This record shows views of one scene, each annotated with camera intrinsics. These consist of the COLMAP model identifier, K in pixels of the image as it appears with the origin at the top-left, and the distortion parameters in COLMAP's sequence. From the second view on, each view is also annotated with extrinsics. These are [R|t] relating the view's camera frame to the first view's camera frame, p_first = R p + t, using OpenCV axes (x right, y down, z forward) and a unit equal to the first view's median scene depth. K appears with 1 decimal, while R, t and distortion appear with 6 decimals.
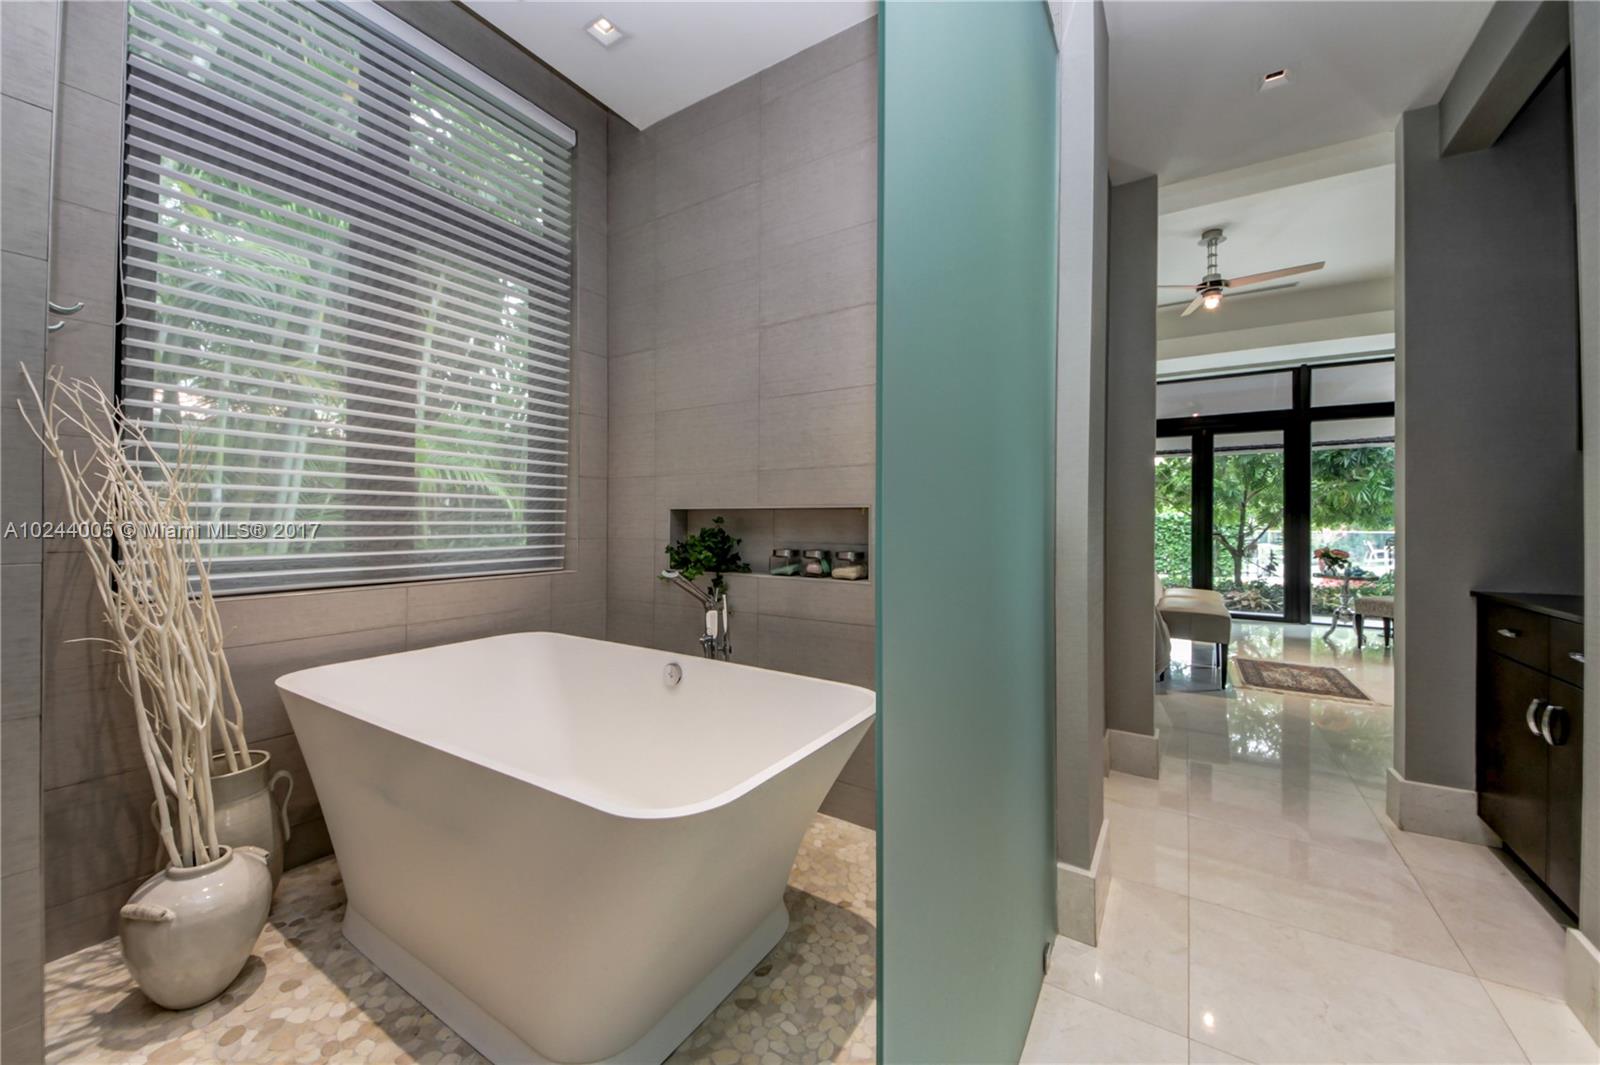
lens RADIAL K [[597.2, 0, 790.0], [0, 597.2, 520.1], [0, 0, 1]] dist [0.002382, -0.000017]
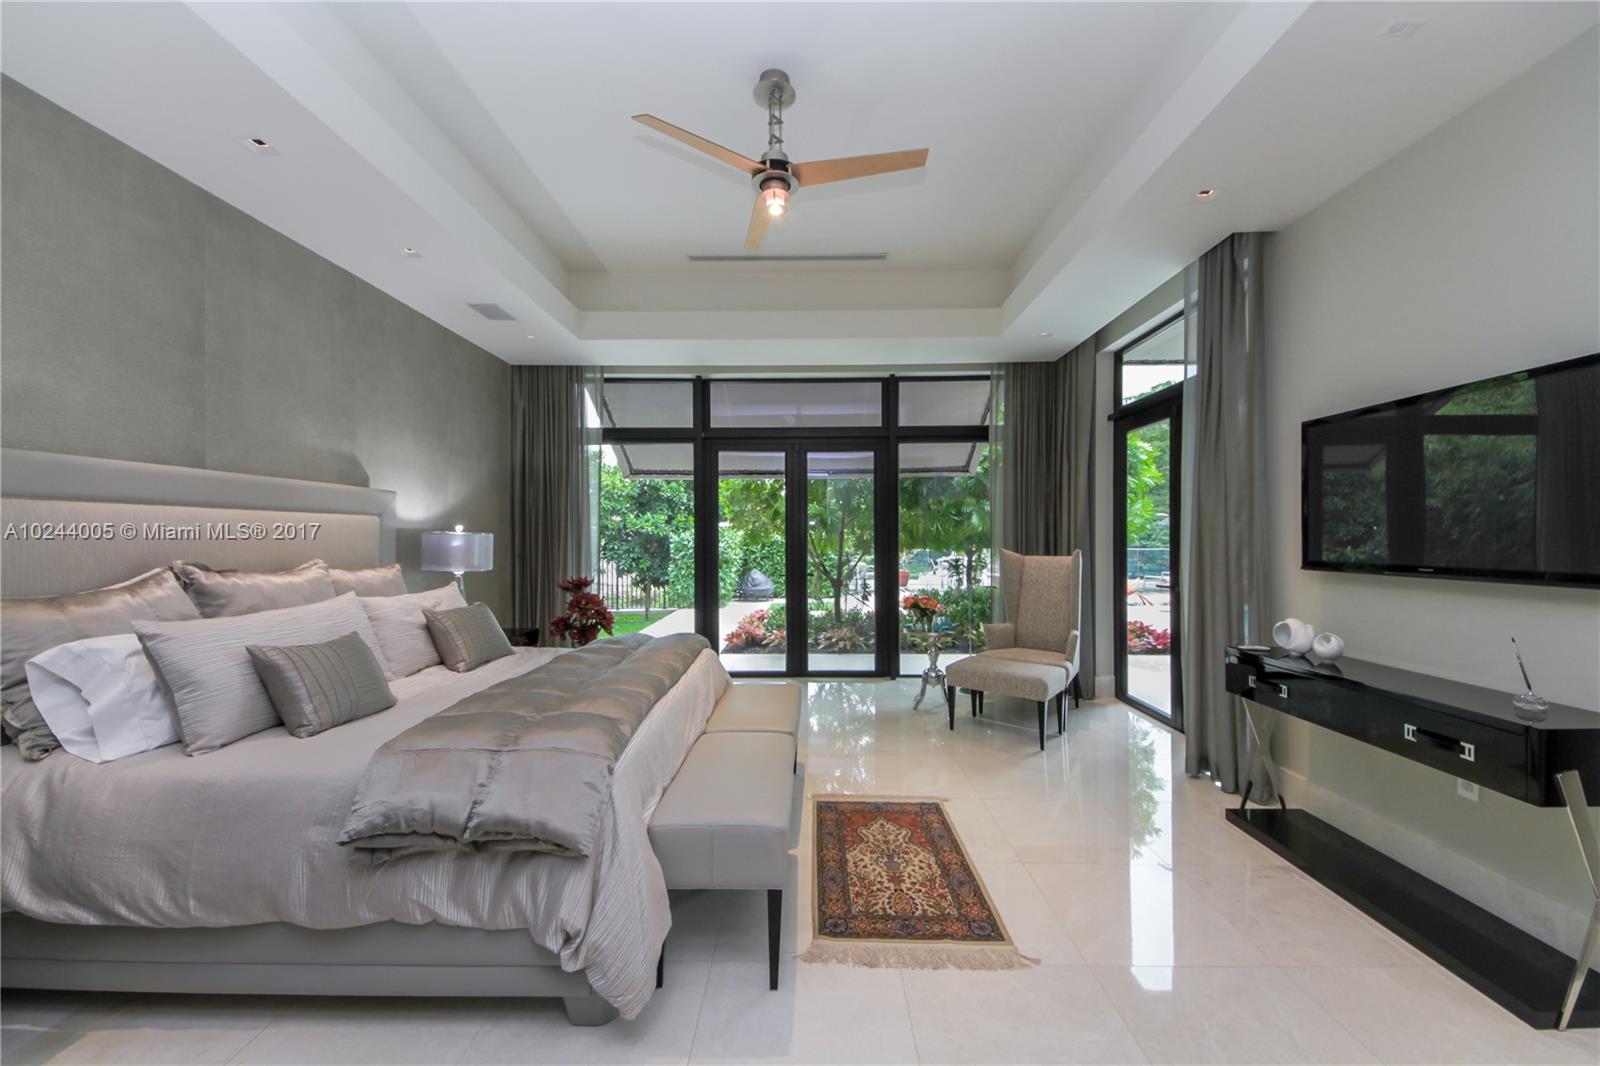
lens RADIAL K [[597.2, 0, 799.9], [0, 597.2, 535.8], [0, 0, 1]] dist [0.002382, -0.000017]
pose [[0.843494, -0.007920, 0.537081, 0.223961], [0.007088, 0.999968, 0.003614, -0.027330], [-0.537092, 0.000759, 0.843523, 0.273149]]
